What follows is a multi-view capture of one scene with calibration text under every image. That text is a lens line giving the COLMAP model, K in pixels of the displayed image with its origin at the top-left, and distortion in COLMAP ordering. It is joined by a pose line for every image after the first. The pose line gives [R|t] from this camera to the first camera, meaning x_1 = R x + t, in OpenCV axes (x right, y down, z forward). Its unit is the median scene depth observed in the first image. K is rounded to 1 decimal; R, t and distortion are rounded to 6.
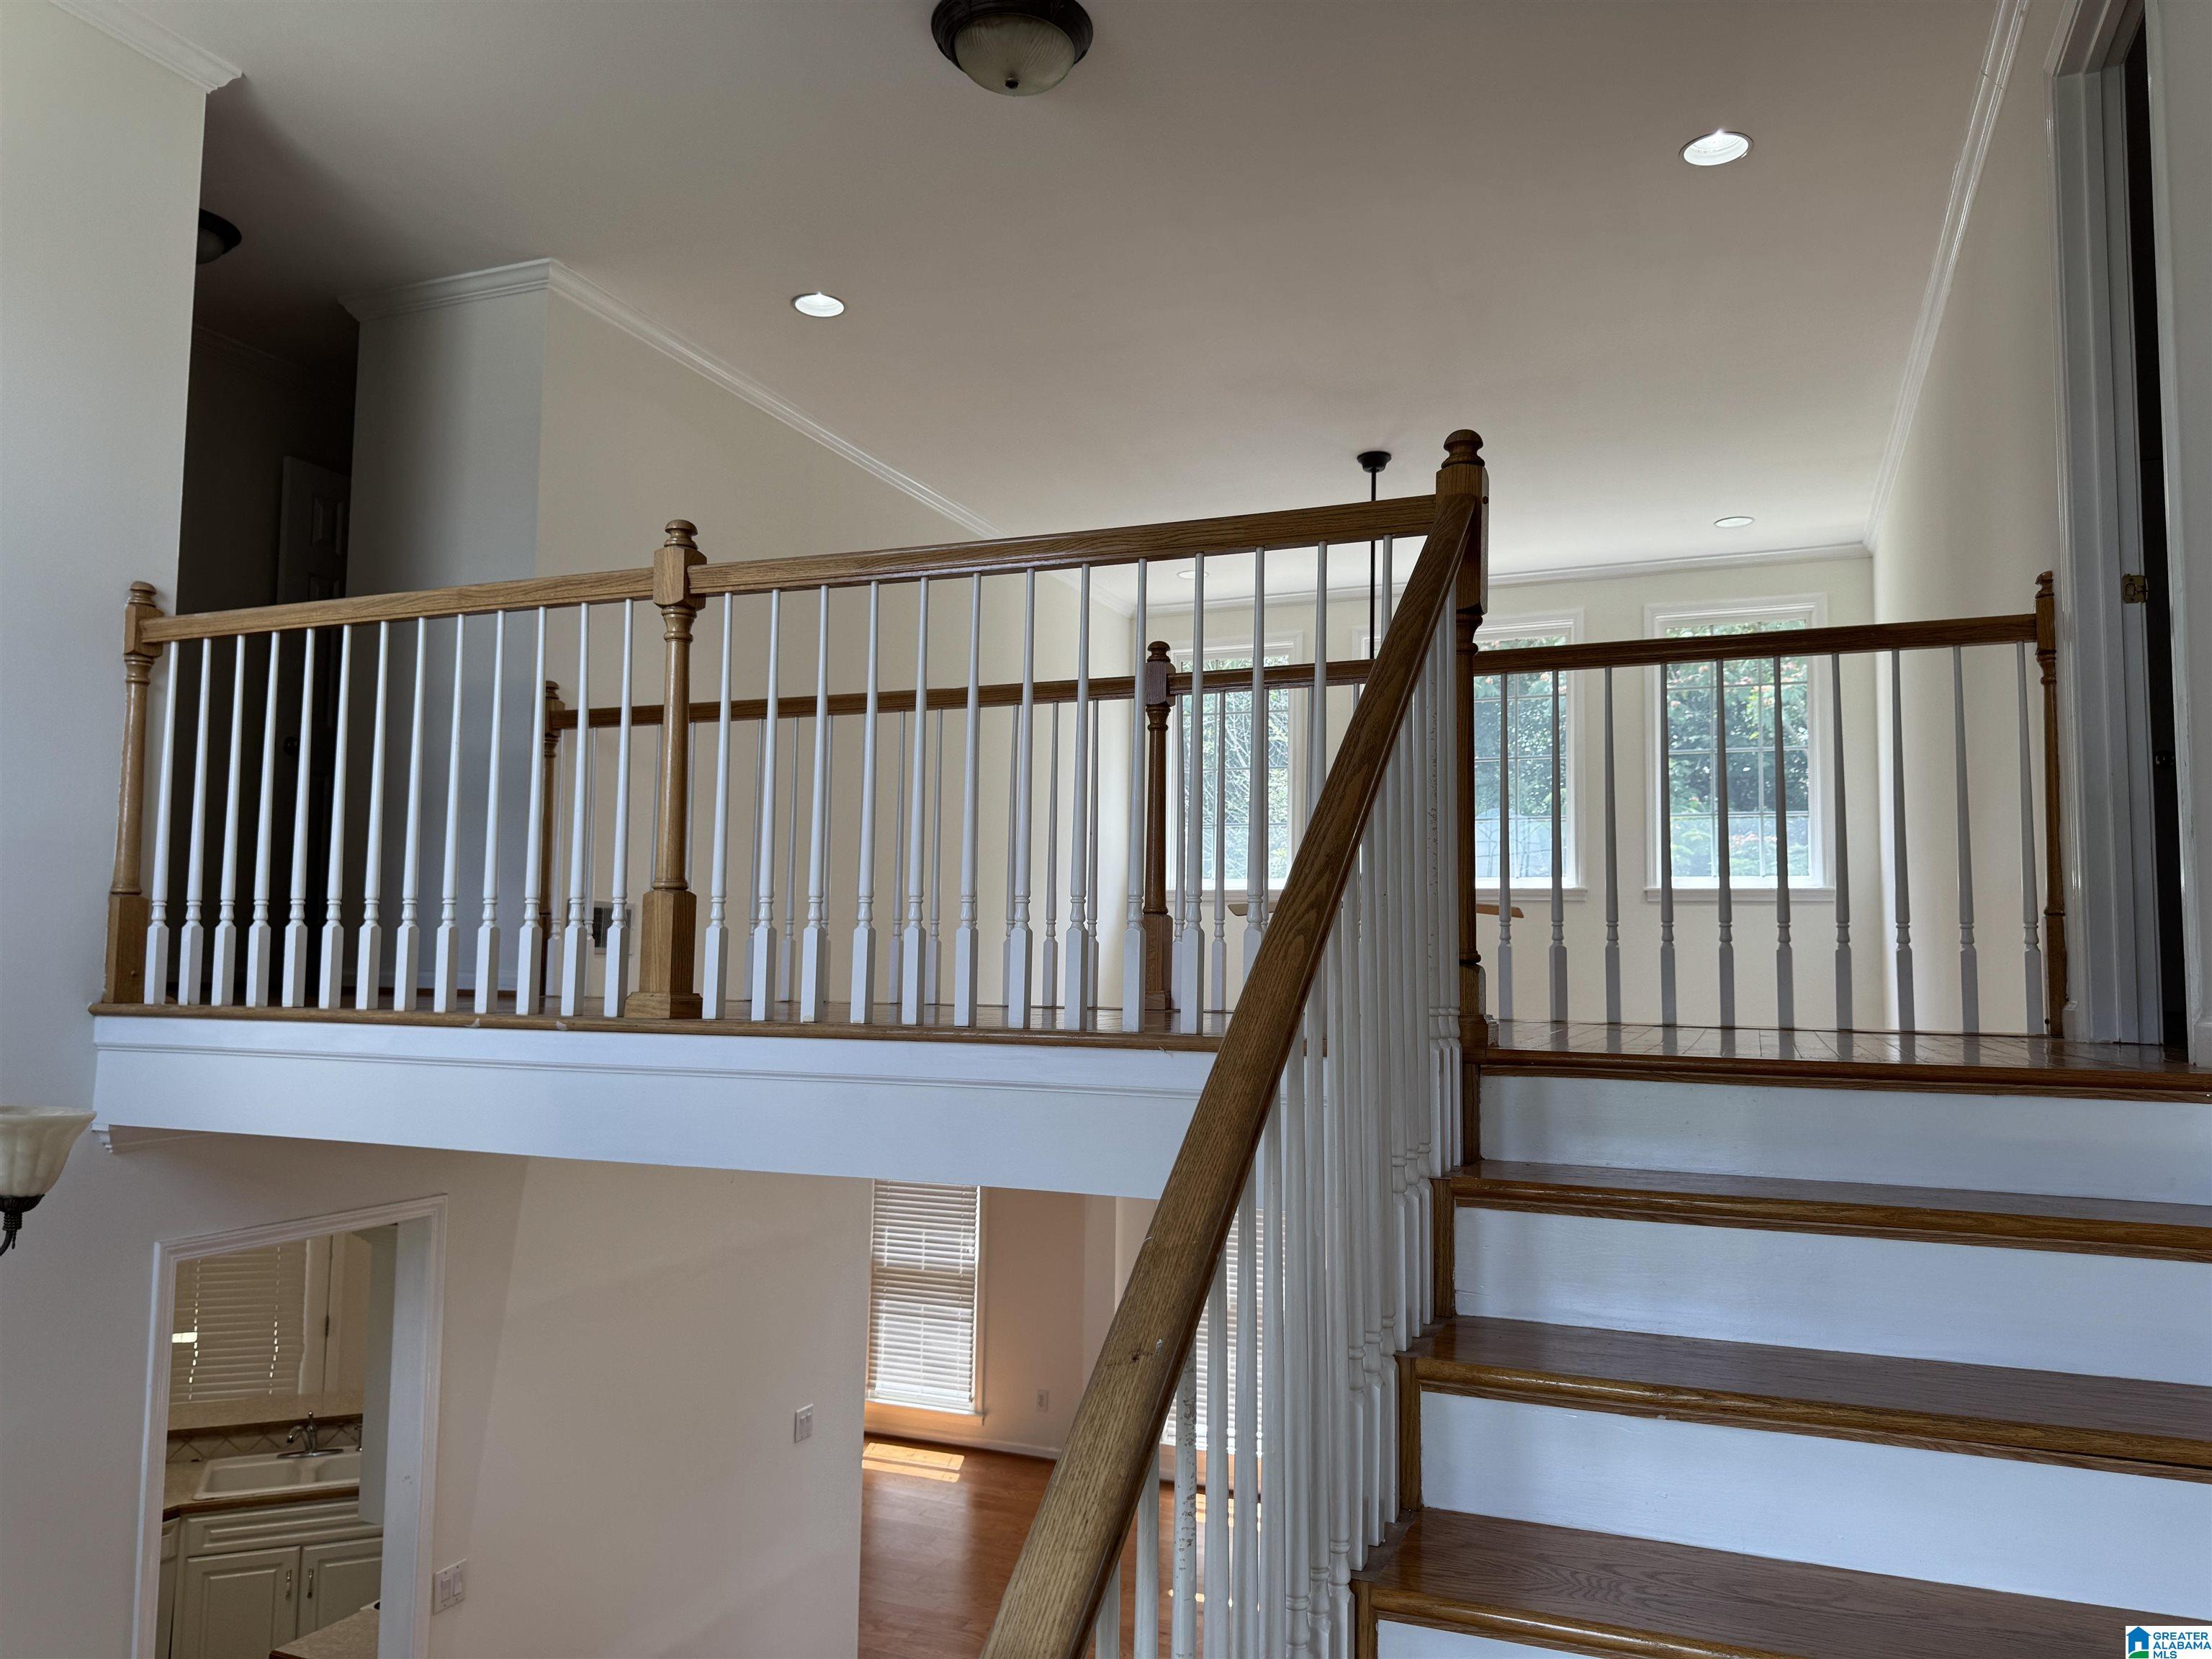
lens RADIAL K [[1581.6, 0, 1096.6], [0, 1581.6, 829.9], [0, 0, 1]] dist [0.078392, -0.075418]
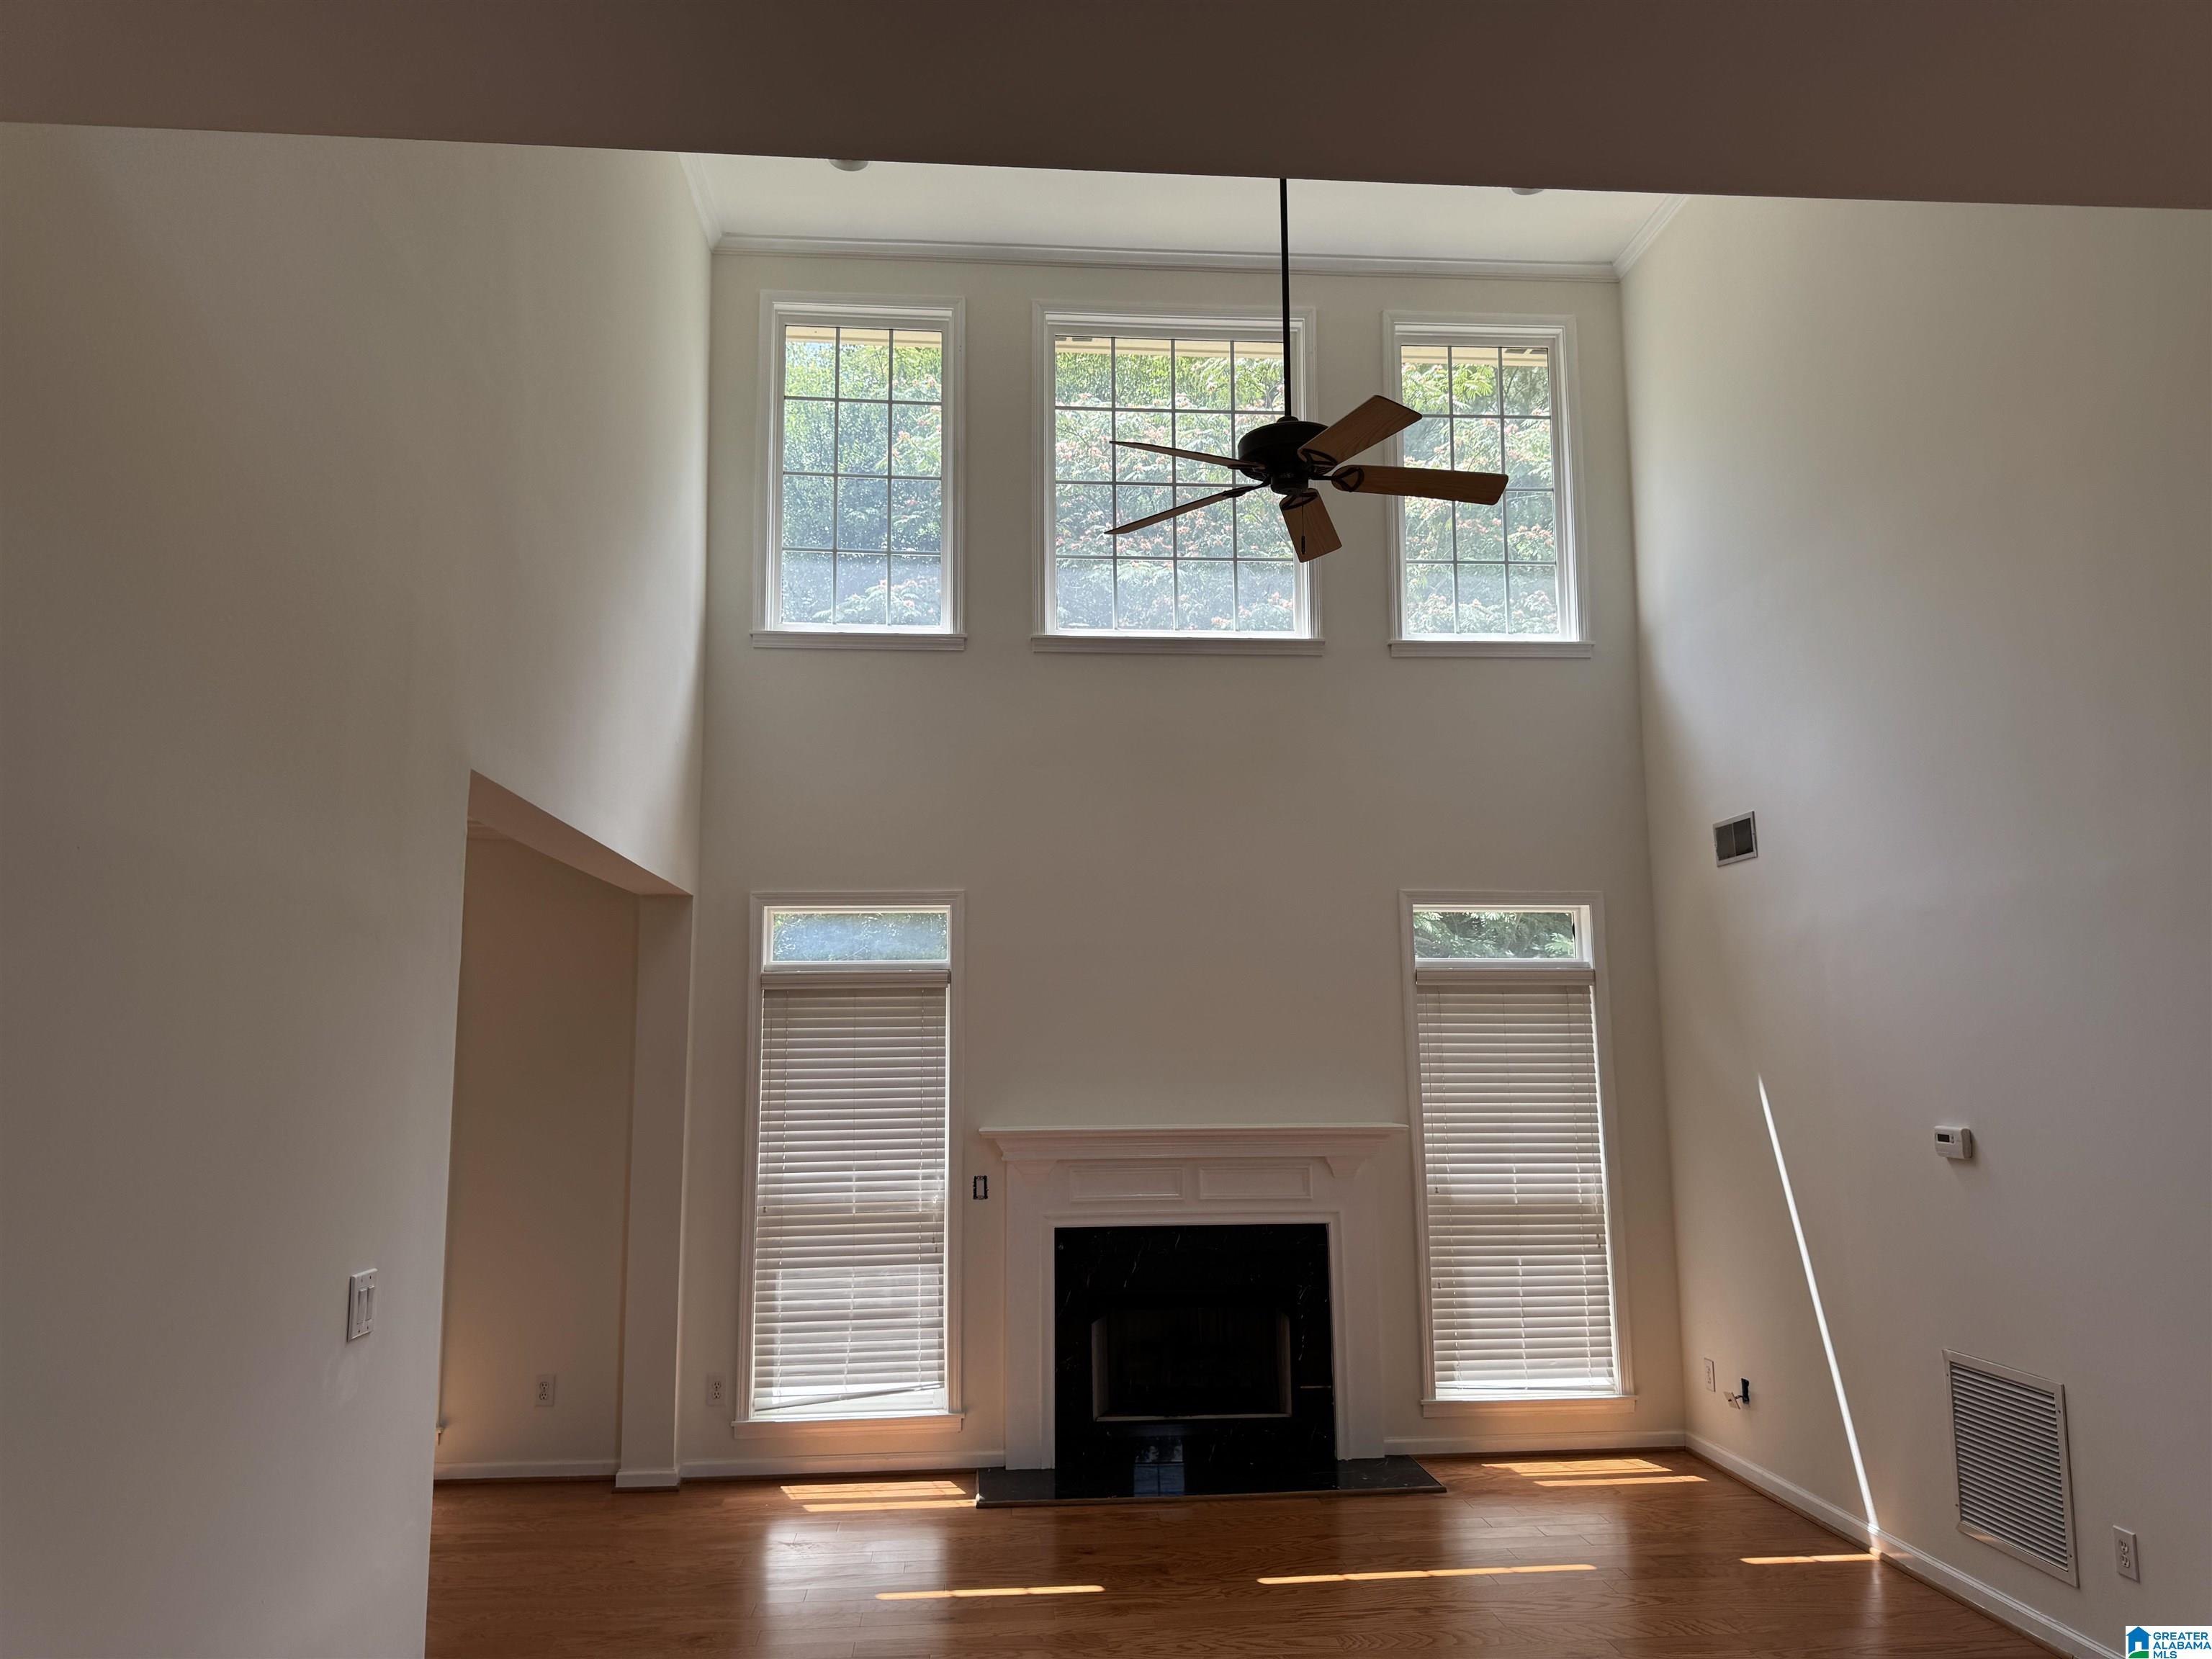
lens RADIAL K [[1581.6, 0, 1111.9], [0, 1581.6, 821.8], [0, 0, 1]] dist [0.078392, -0.075418]
pose [[0.881517, 0.048586, 0.469645, -0.142226], [-0.016980, 0.997310, -0.071304, 0.163755], [-0.471846, 0.054881, 0.879971, 0.294623]]
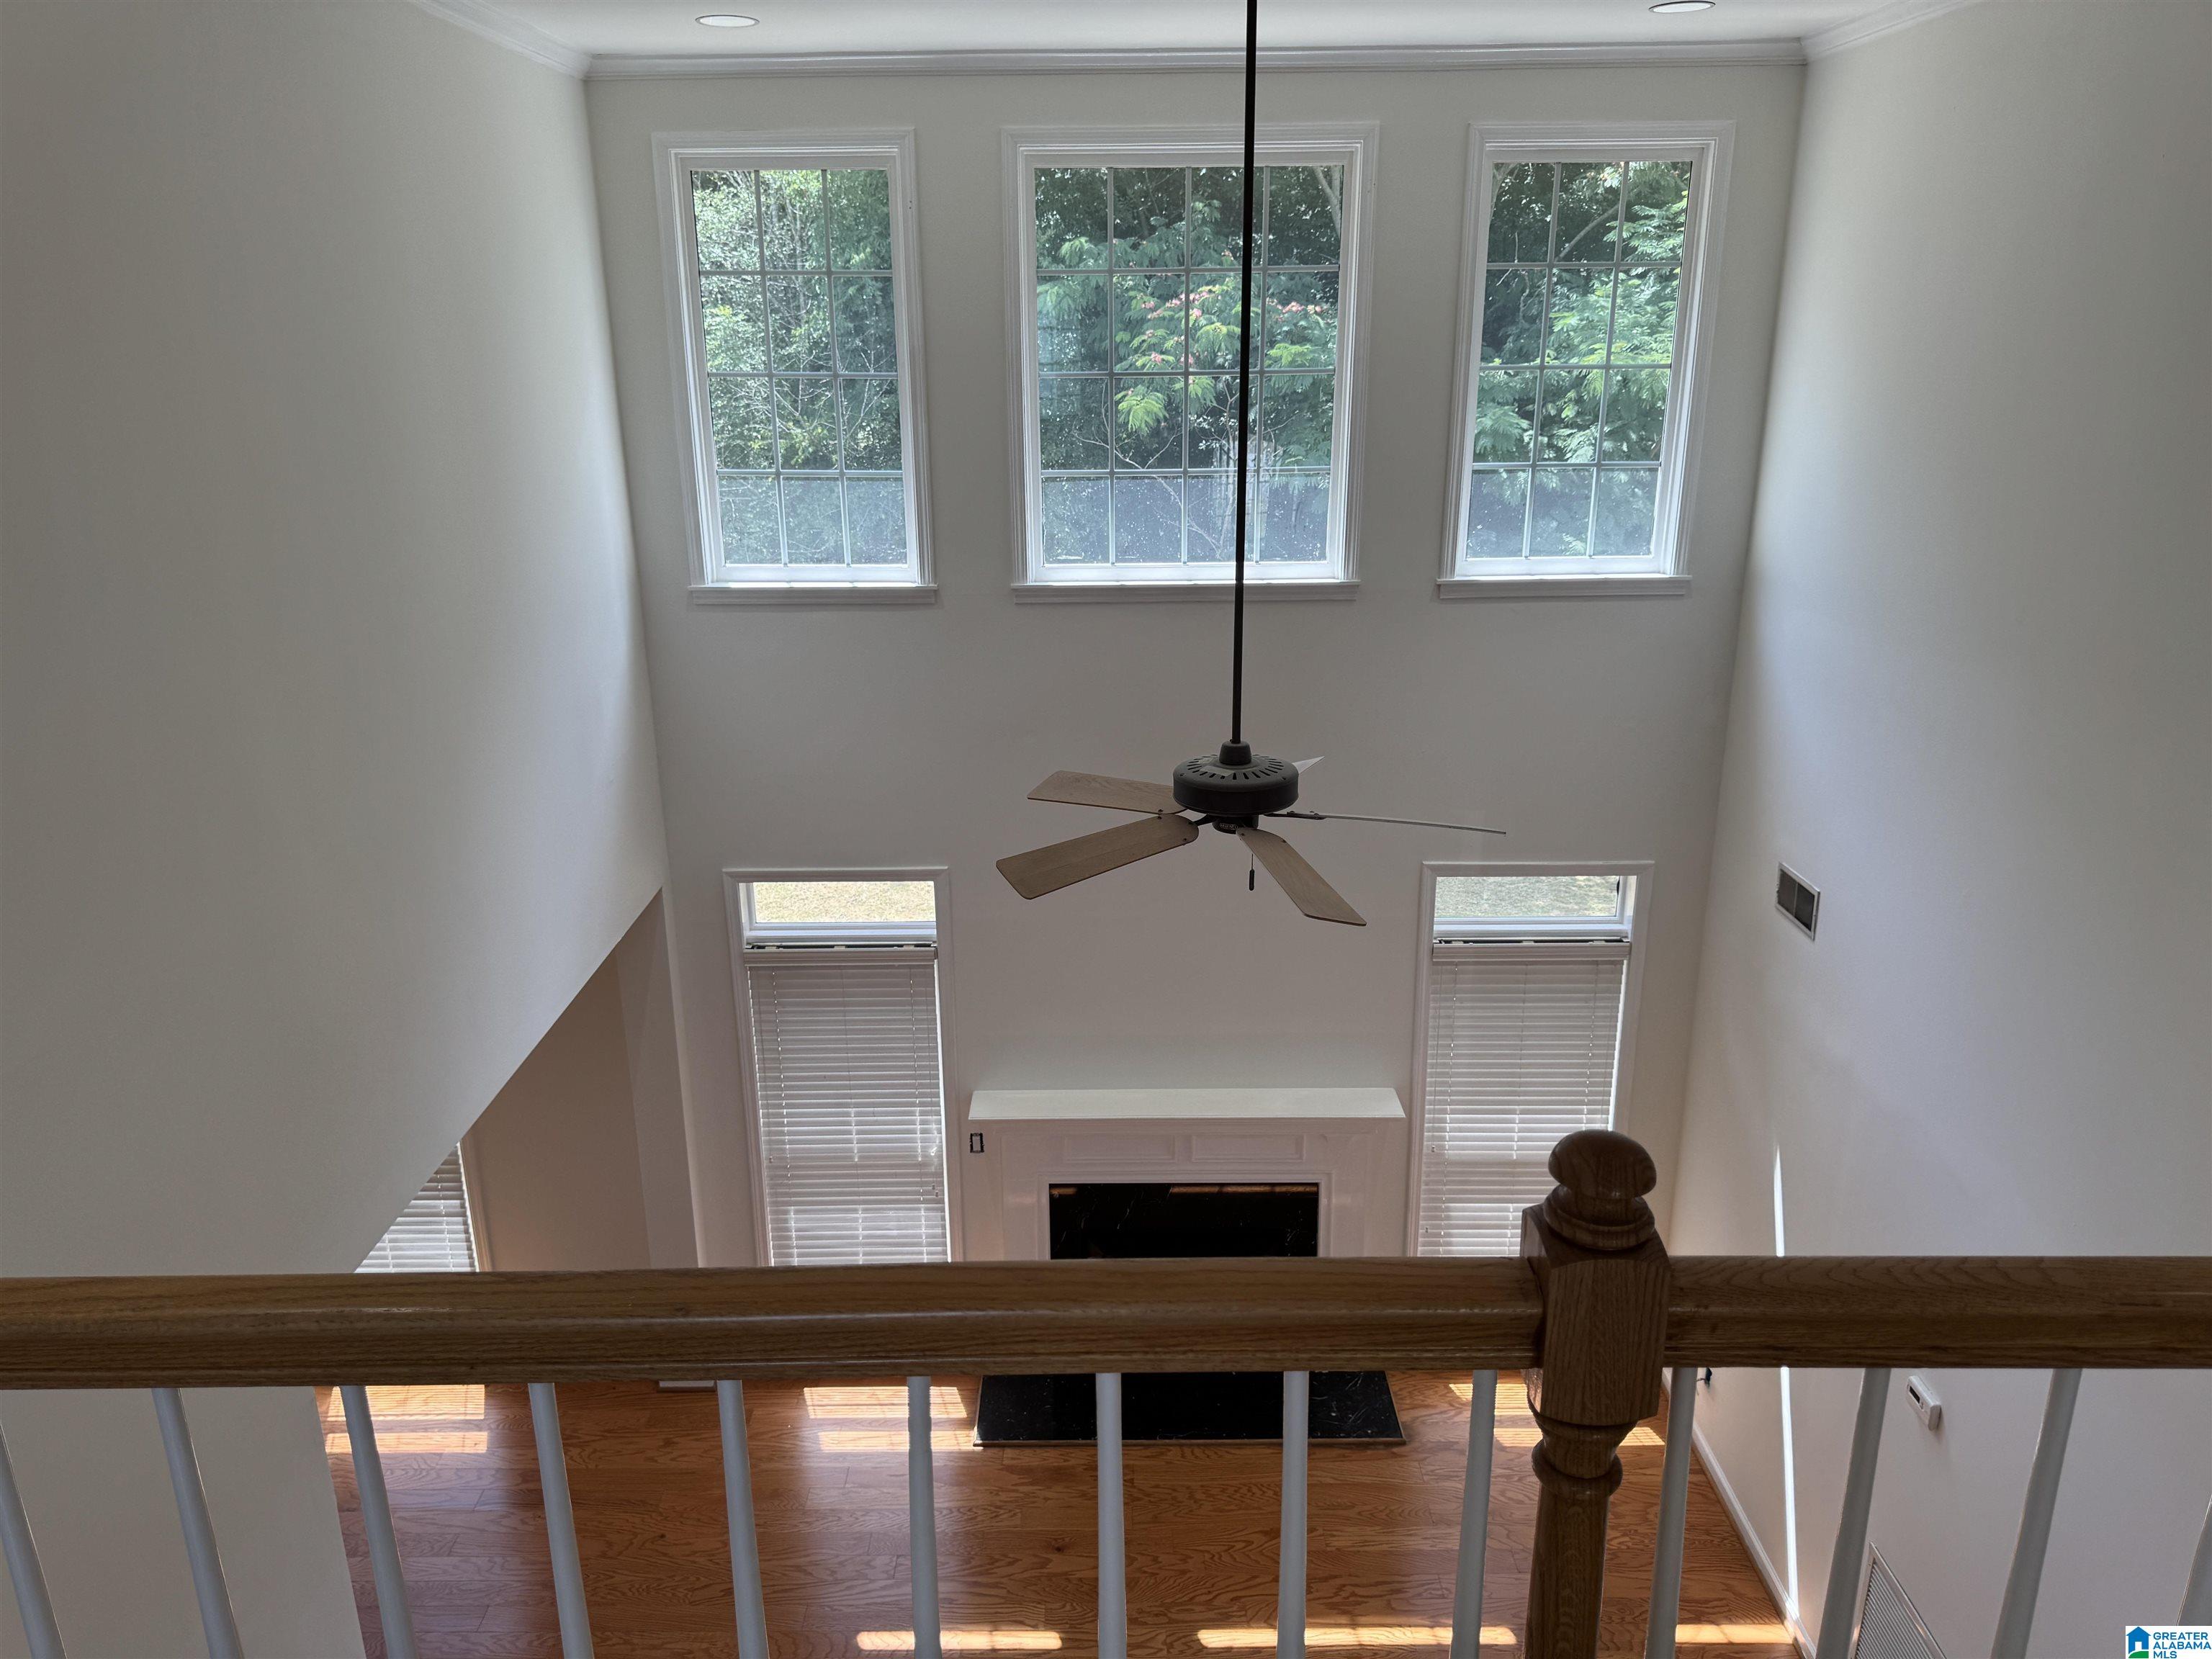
lens RADIAL K [[1581.6, 0, 1093.4], [0, 1581.6, 833.7], [0, 0, 1]] dist [0.078392, -0.075418]
pose [[0.921565, -0.141558, 0.361495, -0.052259], [-0.006805, 0.925120, 0.379614, -0.105523], [-0.388164, -0.352299, 0.851595, 0.364206]]
